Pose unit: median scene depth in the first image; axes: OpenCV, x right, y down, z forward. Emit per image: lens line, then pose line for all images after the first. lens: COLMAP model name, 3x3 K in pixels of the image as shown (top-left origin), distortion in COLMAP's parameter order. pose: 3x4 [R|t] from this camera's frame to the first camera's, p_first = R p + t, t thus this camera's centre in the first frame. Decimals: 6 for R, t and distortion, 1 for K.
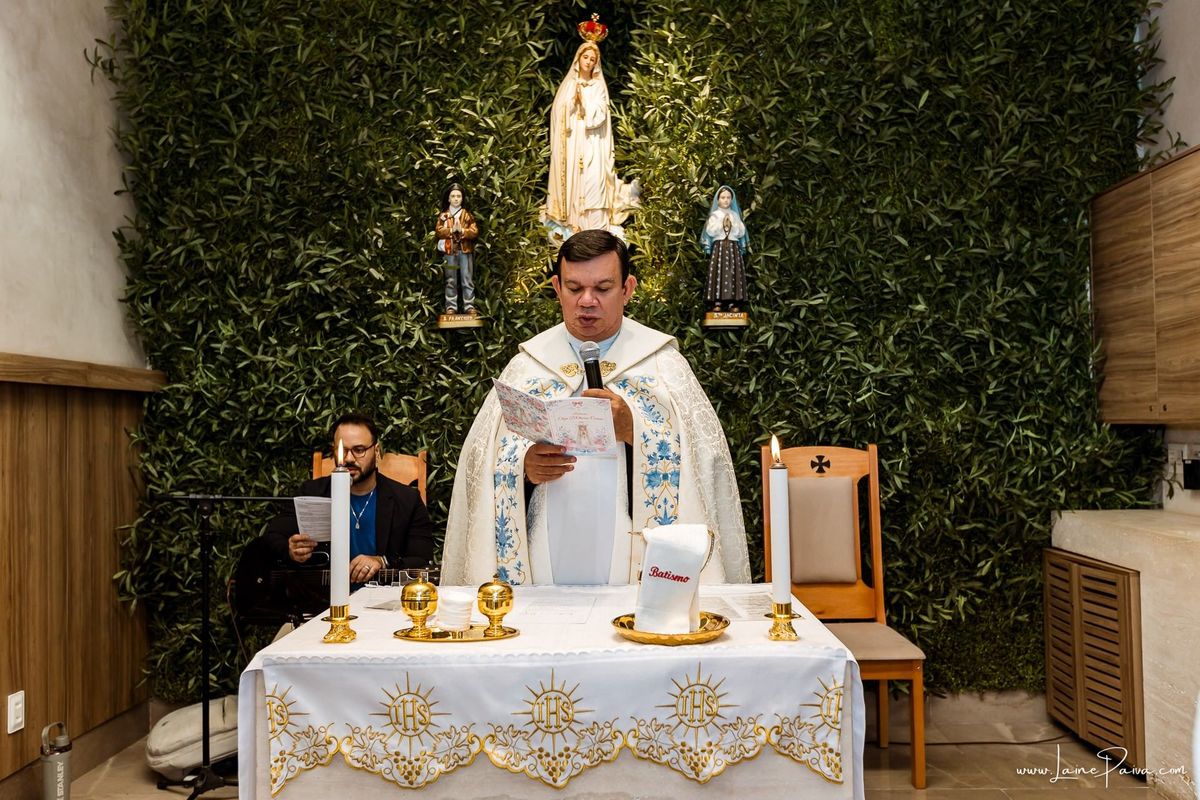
lens RADIAL K [[965.5, 0, 598.0], [0, 965.5, 398.2], [0, 0, 1]] dist [0.003889, -0.025869]
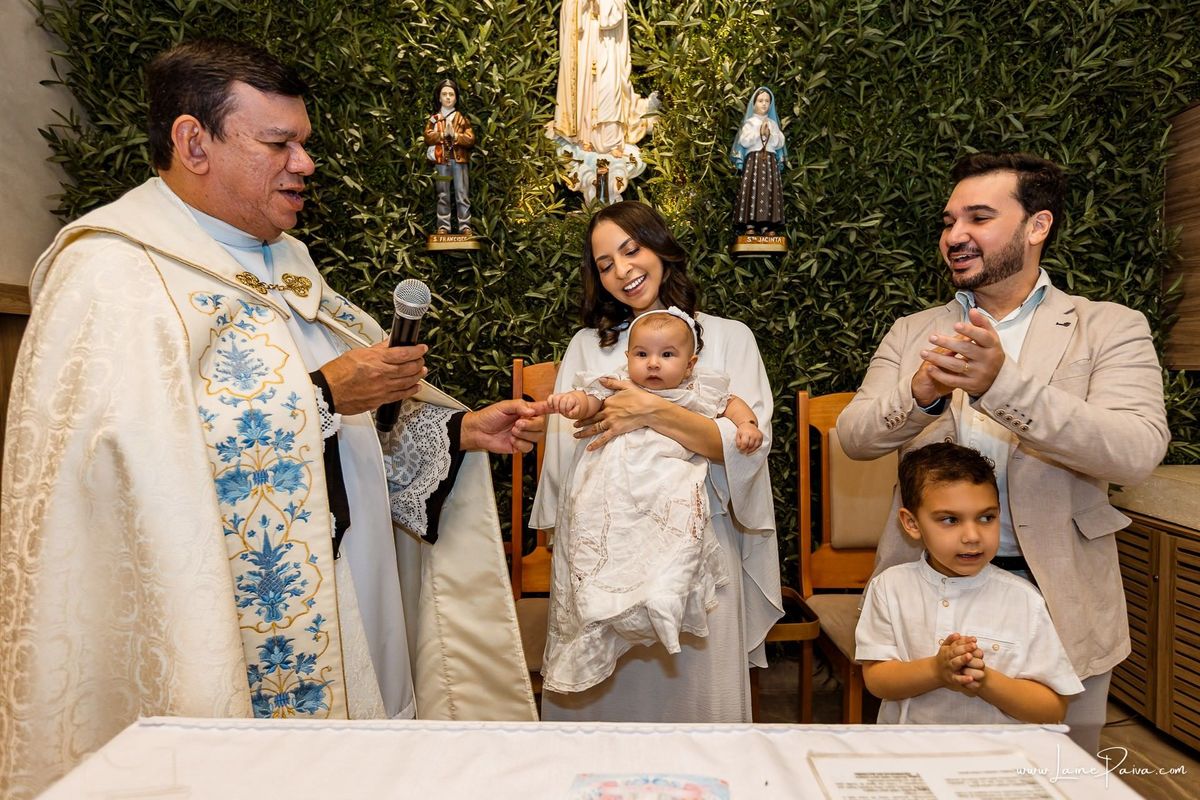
lens RADIAL K [[737.6, 0, 599.0], [0, 737.6, 389.8], [0, 0, 1]] dist [-0.011037, -0.002144]
pose [[0.999916, 0.011929, 0.005088, -0.013972], [-0.012237, 0.997786, 0.065363, 0.007017], [-0.004297, -0.065420, 0.997849, 0.333516]]
